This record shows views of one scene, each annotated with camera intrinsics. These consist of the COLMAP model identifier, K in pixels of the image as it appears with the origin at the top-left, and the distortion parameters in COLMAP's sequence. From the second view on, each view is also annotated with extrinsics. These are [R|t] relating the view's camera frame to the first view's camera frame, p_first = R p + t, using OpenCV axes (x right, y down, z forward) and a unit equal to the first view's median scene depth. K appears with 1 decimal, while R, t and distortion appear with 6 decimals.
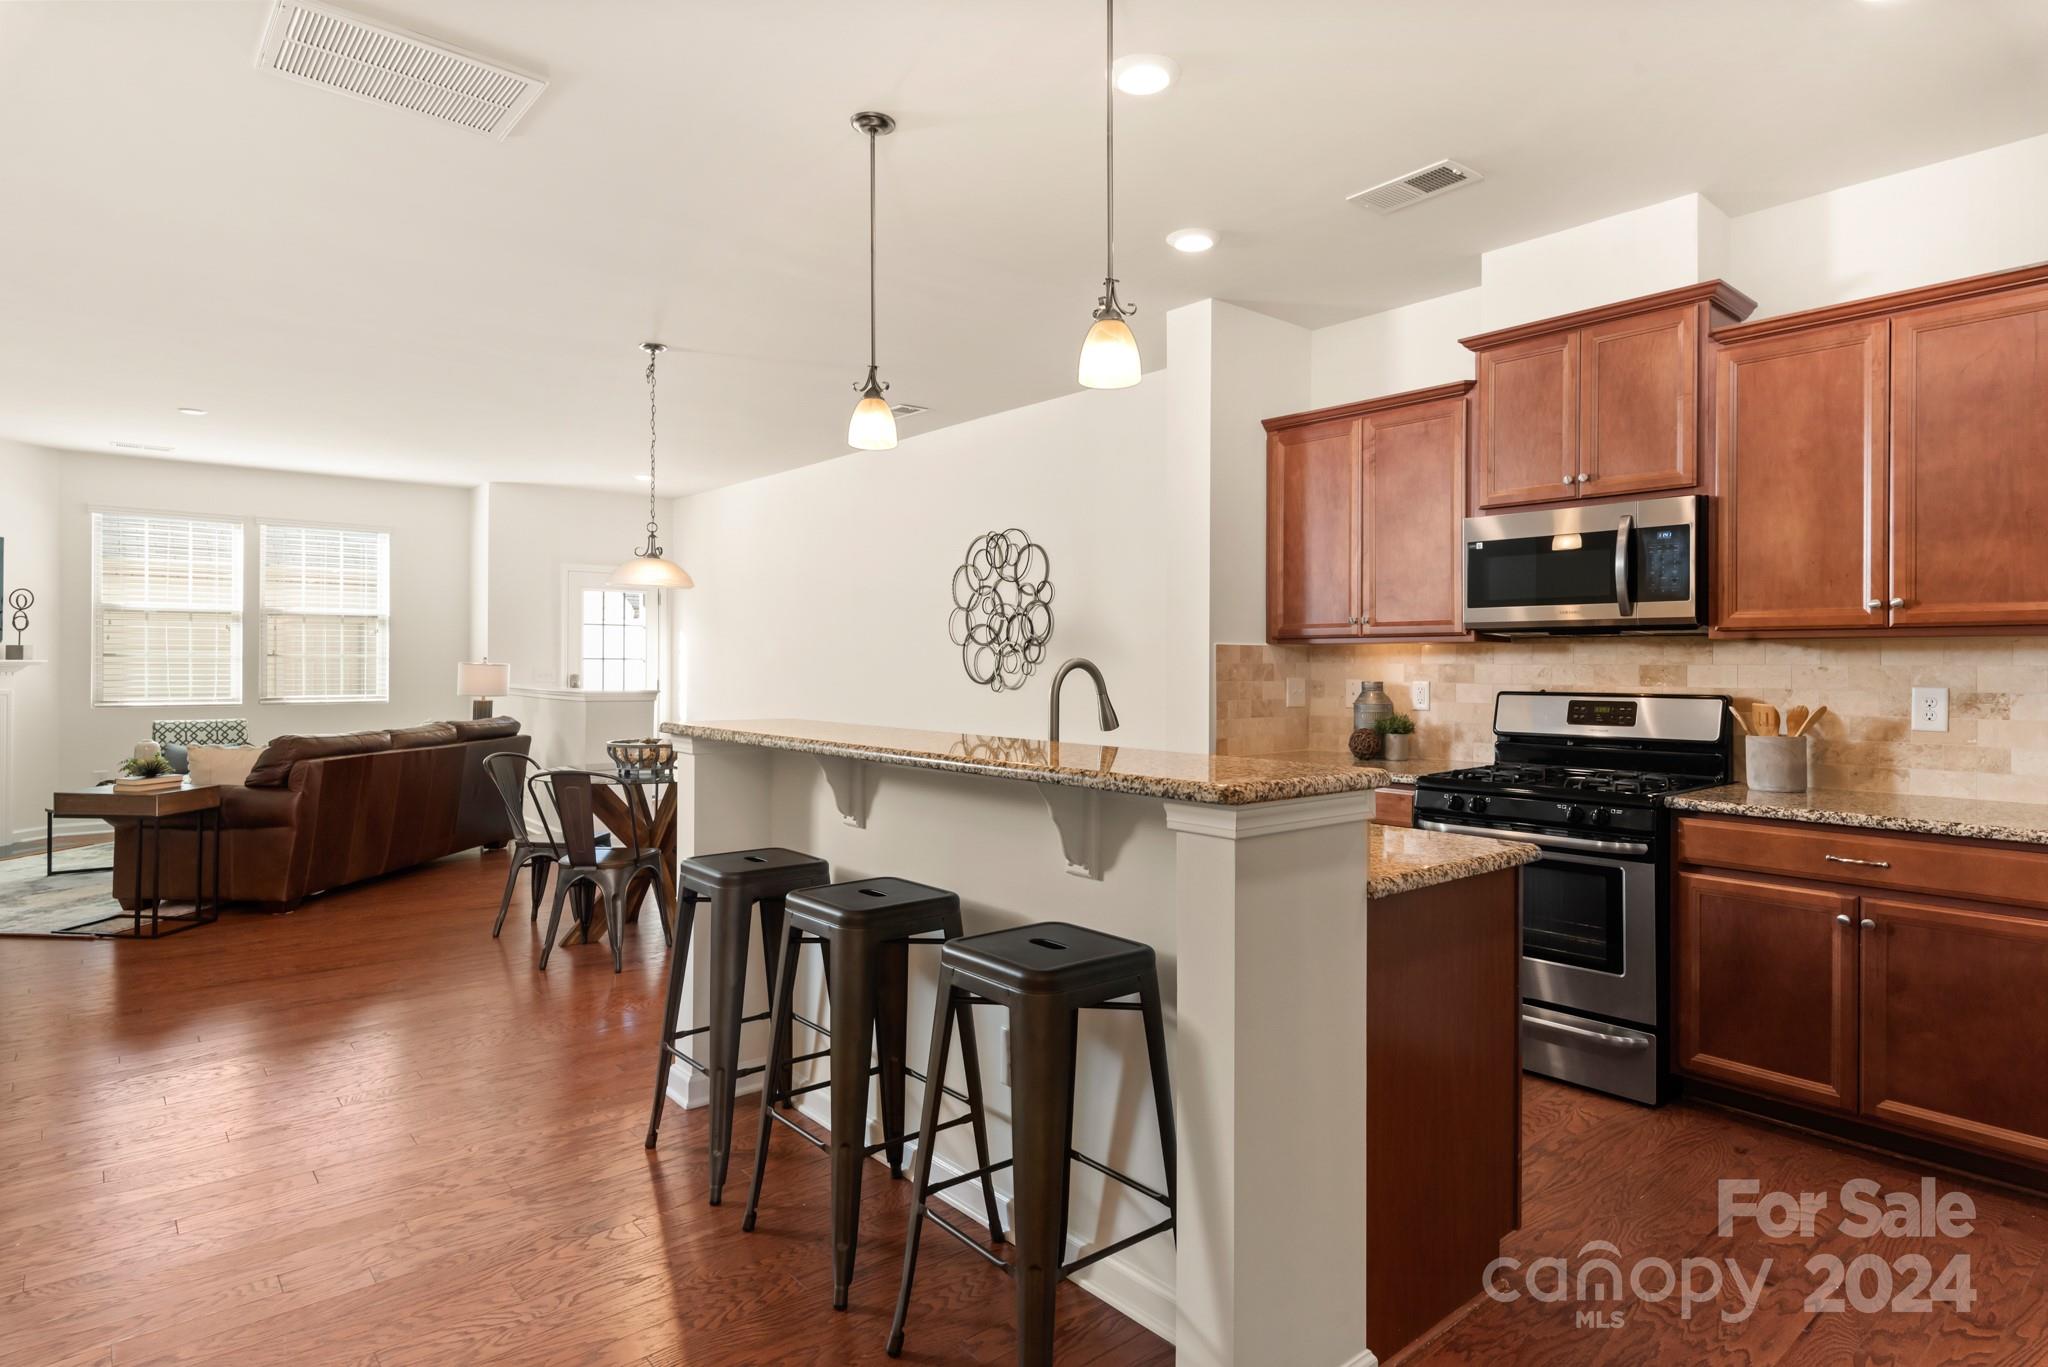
lens RADIAL K [[1096.2, 0, 1028.5], [0, 1096.2, 658.1], [0, 0, 1]] dist [0.003158, -0.000663]
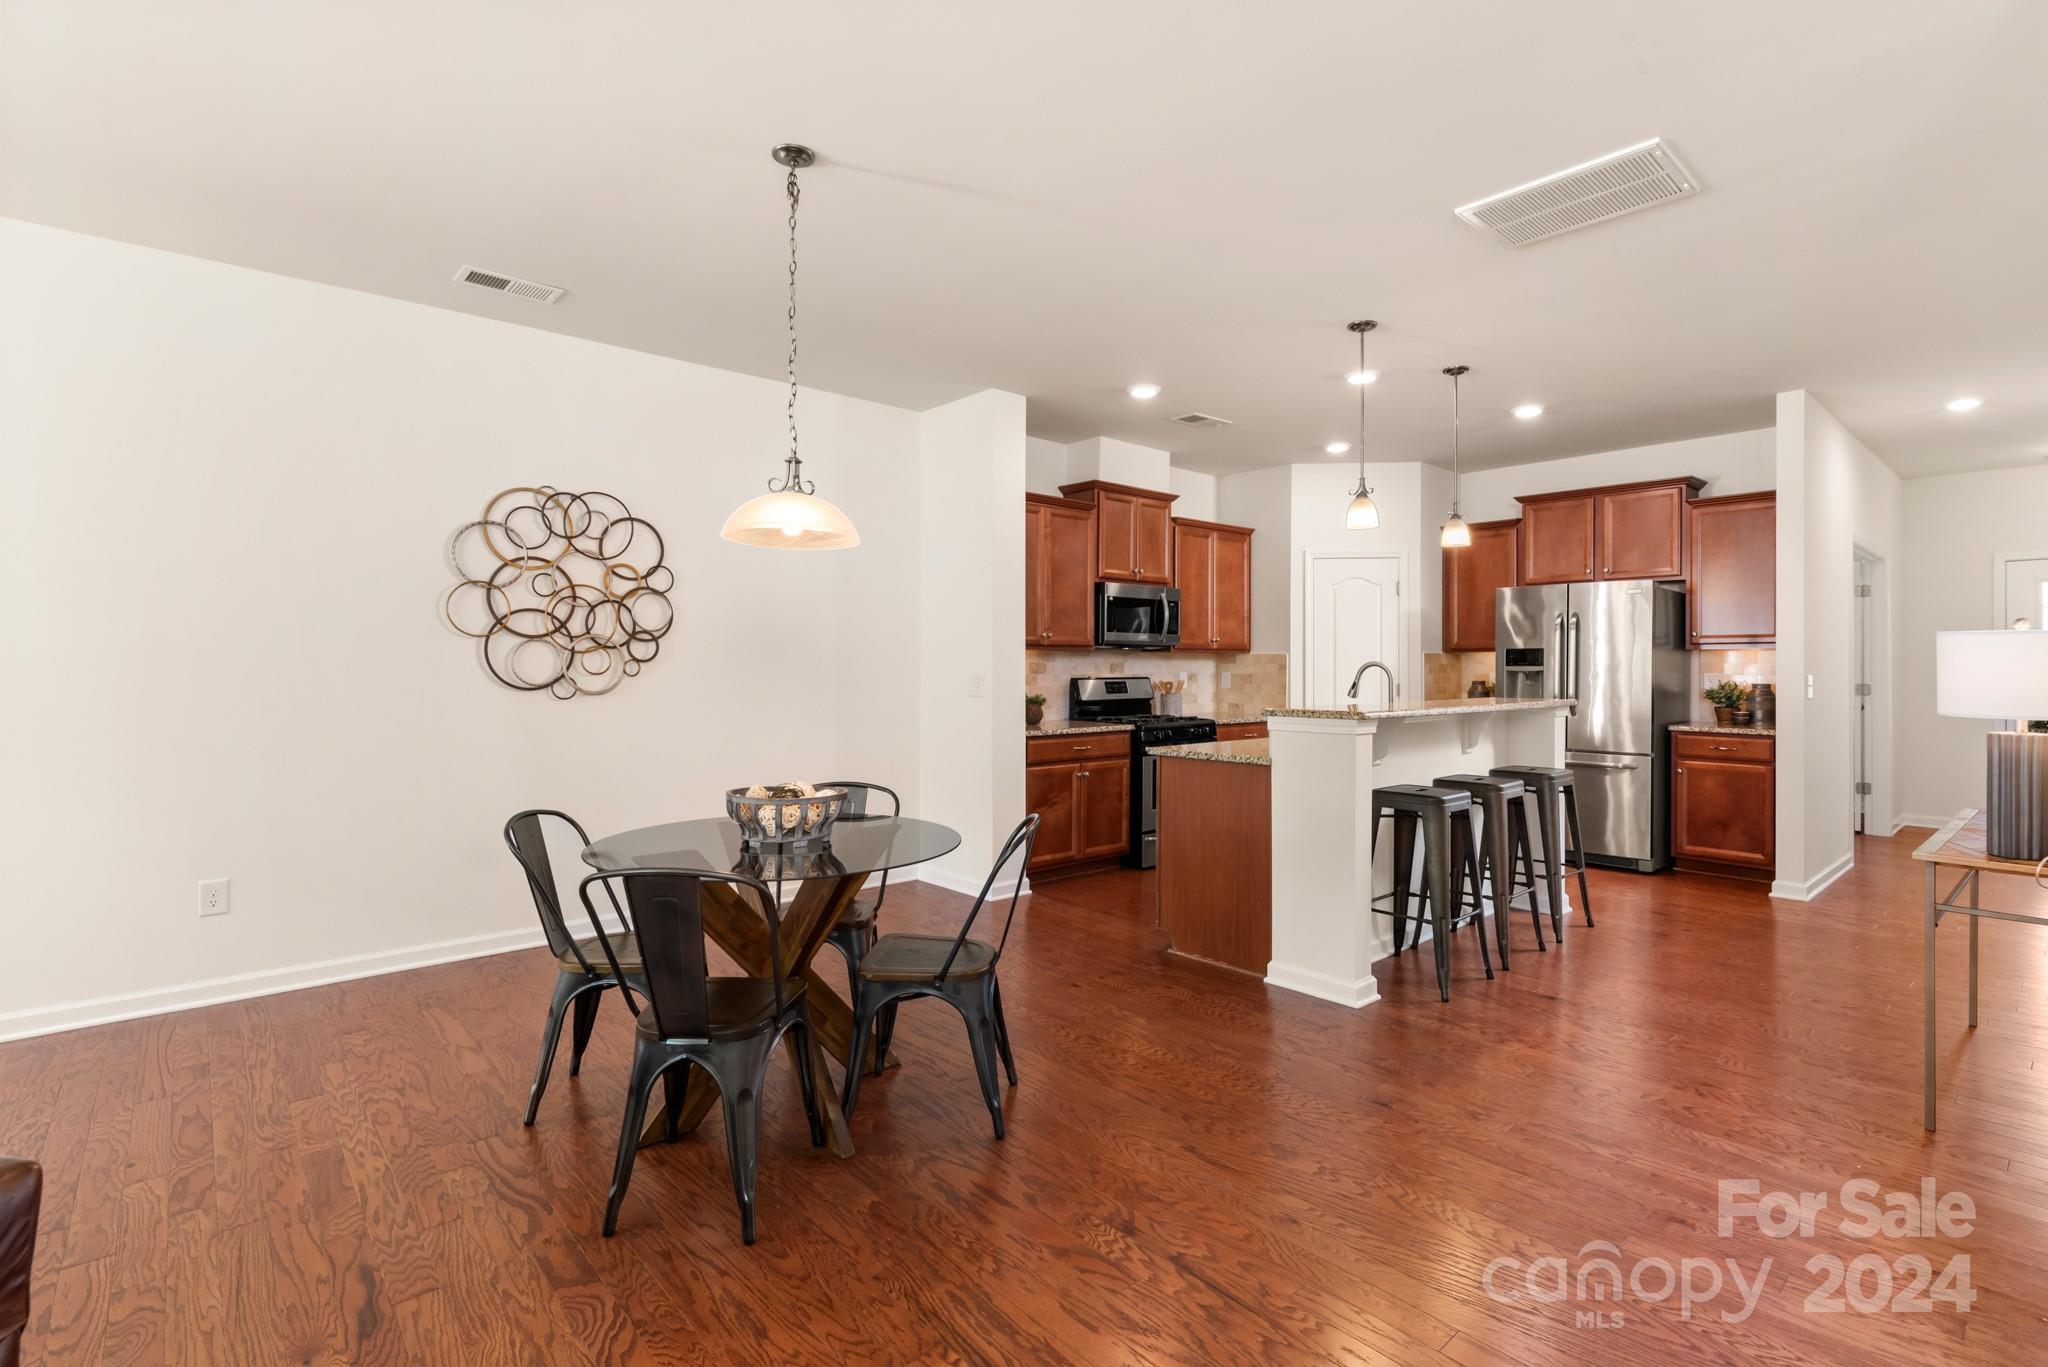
lens RADIAL K [[949.2, 0, 1026.6], [0, 949.2, 660.5], [0, 0, 1]] dist [0.000901, -0.000474]
pose [[-0.016169, -0.001479, 0.999868, -0.975303], [-0.007303, 0.999972, 0.001361, -0.000002], [-0.999843, -0.007280, -0.016179, 0.970927]]
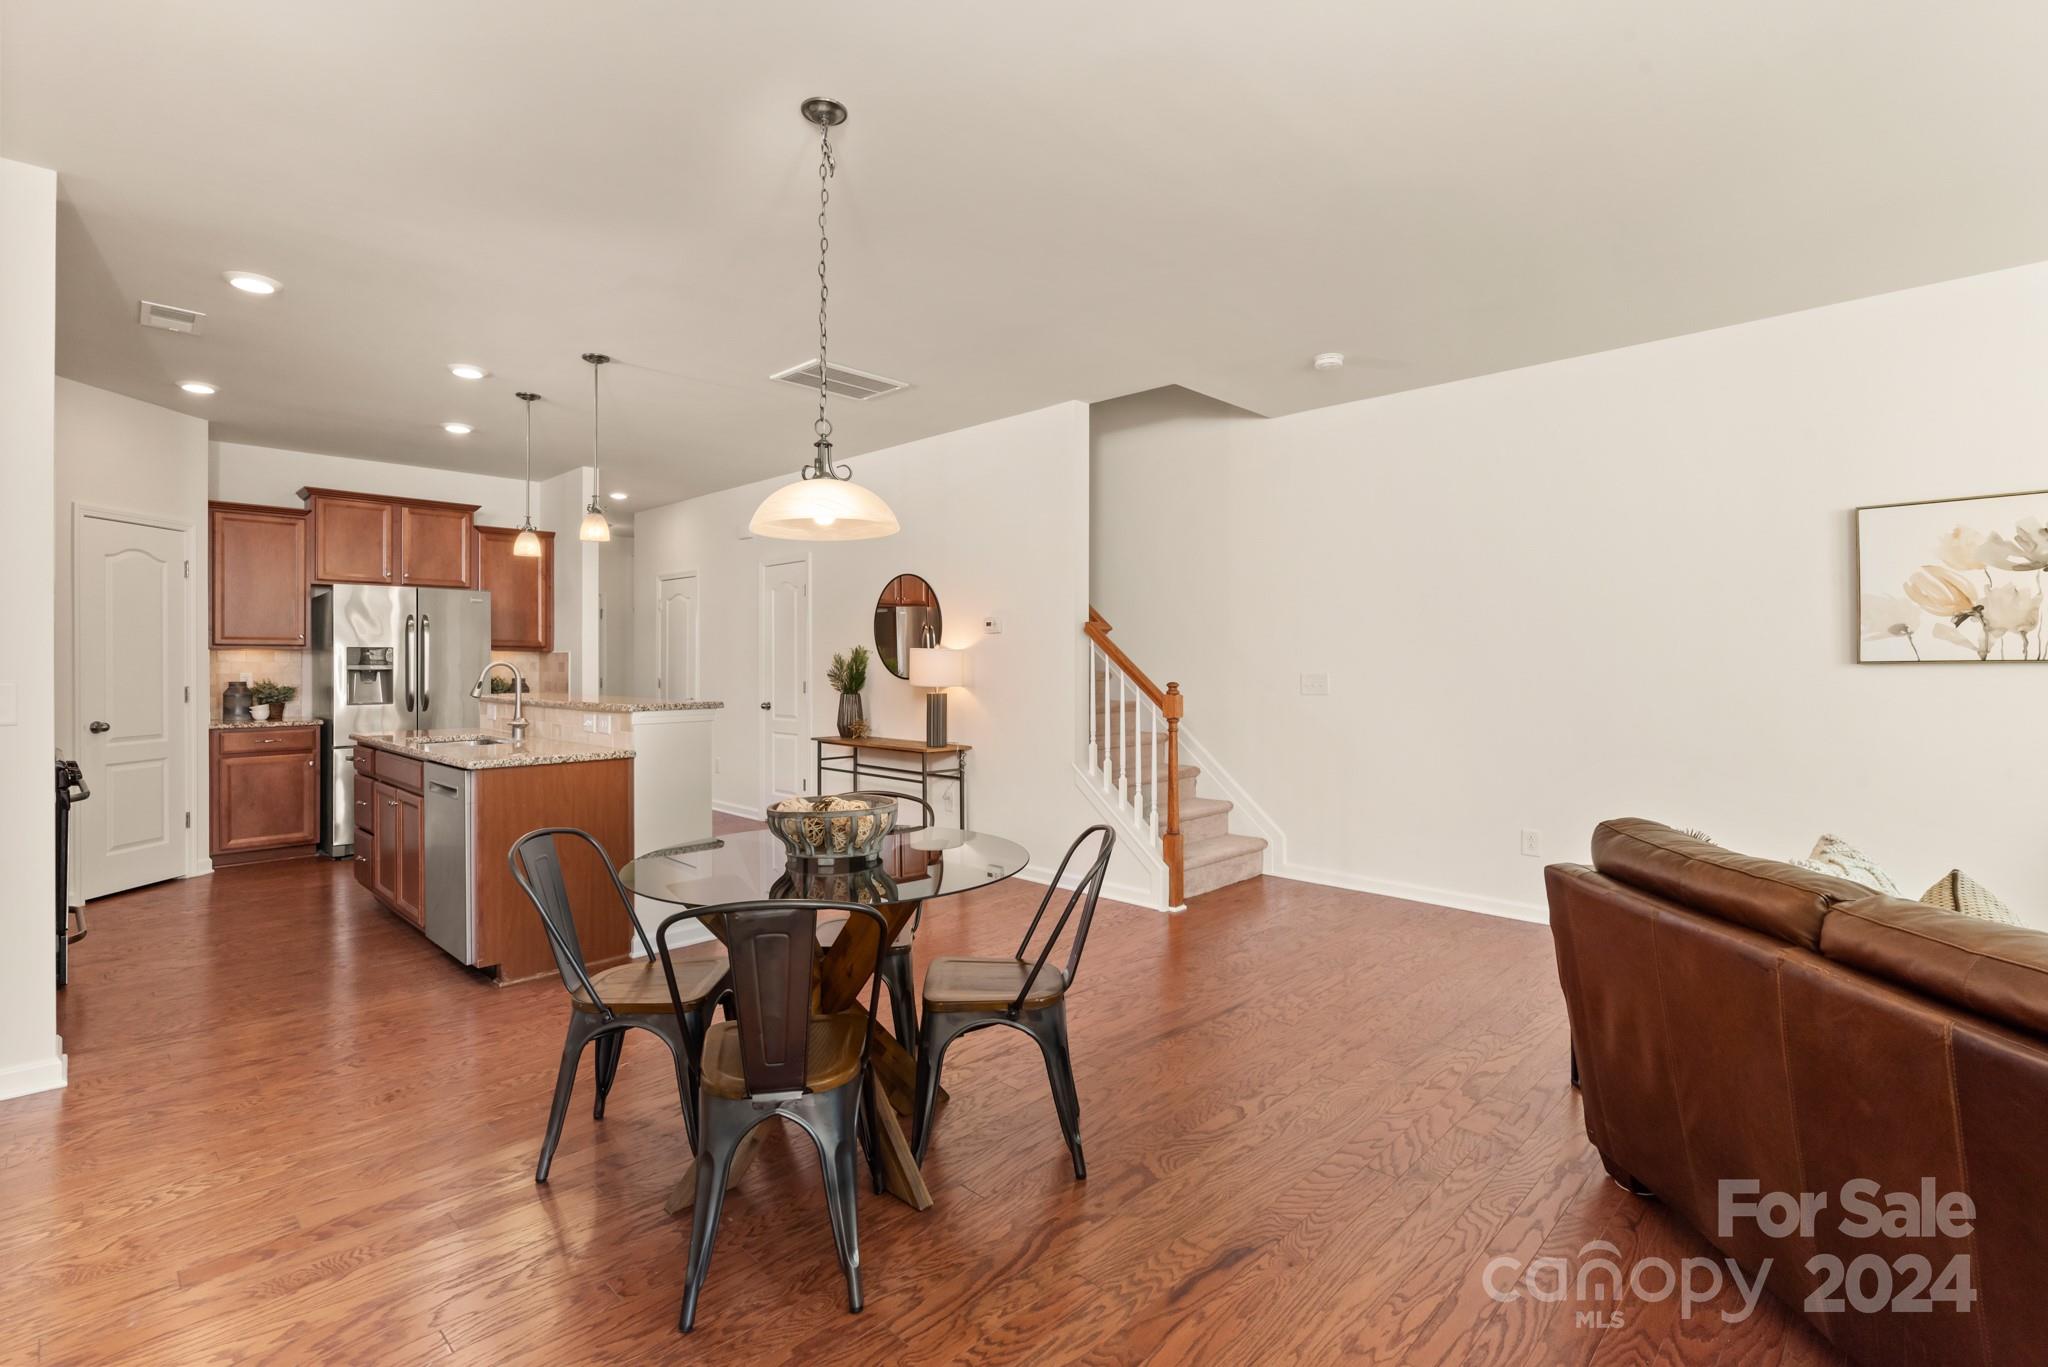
lens RADIAL K [[949.2, 0, 1026.6], [0, 949.2, 660.5], [0, 0, 1]] dist [0.000901, -0.000474]
pose [[-0.995921, -0.004738, -0.090105, -0.448545], [-0.003939, 0.999951, -0.009036, 0.006710], [0.090143, -0.008645, -0.995891, 1.662514]]
